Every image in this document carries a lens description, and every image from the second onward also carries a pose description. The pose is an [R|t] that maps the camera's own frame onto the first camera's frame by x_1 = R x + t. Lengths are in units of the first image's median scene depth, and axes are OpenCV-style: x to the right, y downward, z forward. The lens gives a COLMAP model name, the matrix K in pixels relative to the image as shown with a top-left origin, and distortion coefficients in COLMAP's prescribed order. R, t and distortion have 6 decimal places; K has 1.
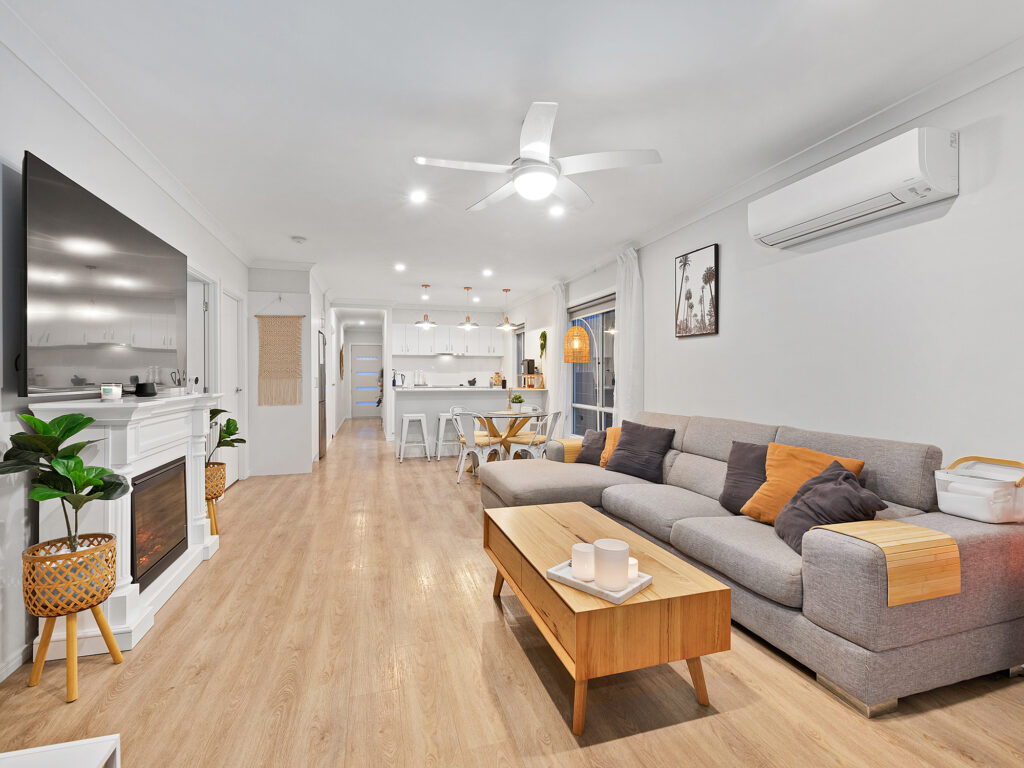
lens RADIAL K [[470.6, 0, 505.4], [0, 470.6, 381.5], [0, 0, 1]] dist [0.000514, 0.000303]
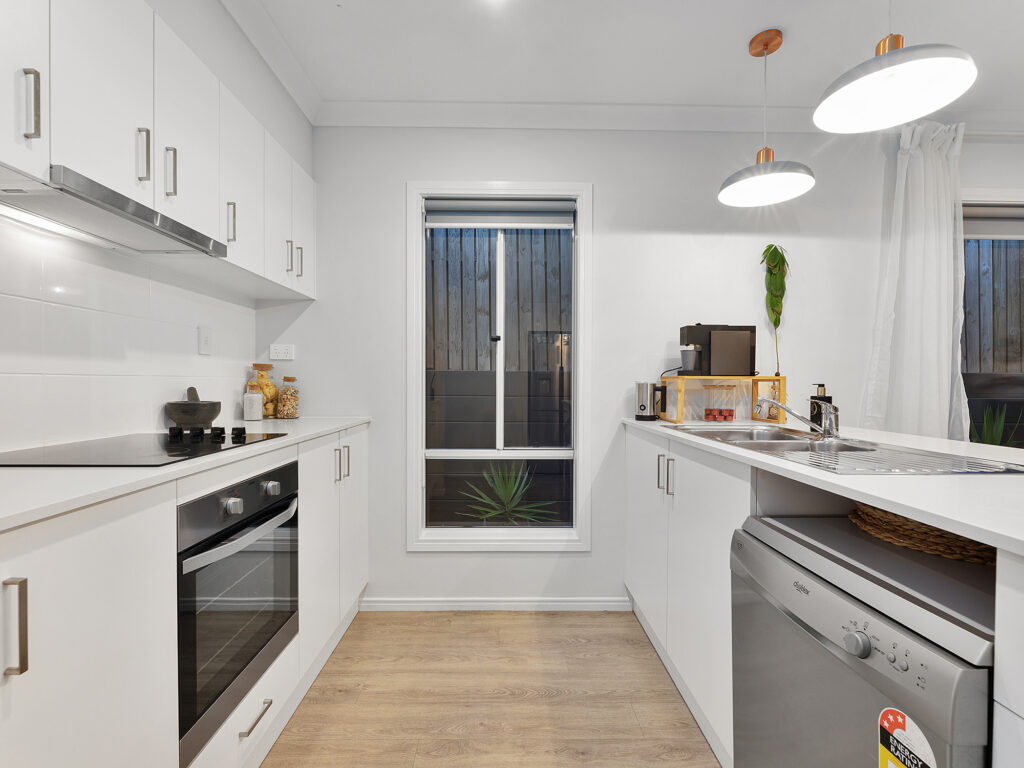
lens RADIAL K [[514.2, 0, 510.1], [0, 514.2, 386.9], [0, 0, 1]] dist [0.003233, 0.000244]
pose [[0.268910, -0.015159, 0.963046, -0.271686], [0.002718, 0.999884, 0.014980, -0.012018], [-0.963161, -0.001411, 0.268920, 0.925676]]
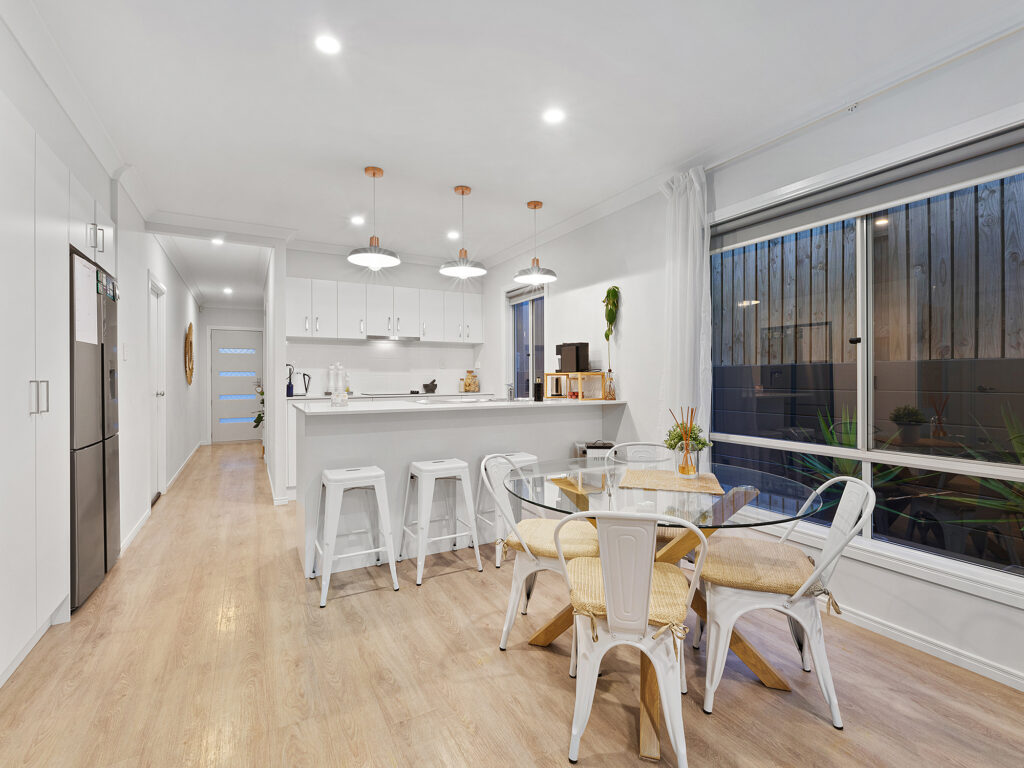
lens RADIAL K [[470.6, 0, 497.0], [0, 470.6, 374.0], [0, 0, 1]] dist [0.000514, 0.000303]
pose [[0.978008, -0.004879, 0.208509, -0.125225], [0.008573, 0.999822, -0.016817, -0.004621], [-0.208390, 0.018235, 0.977876, 0.456063]]
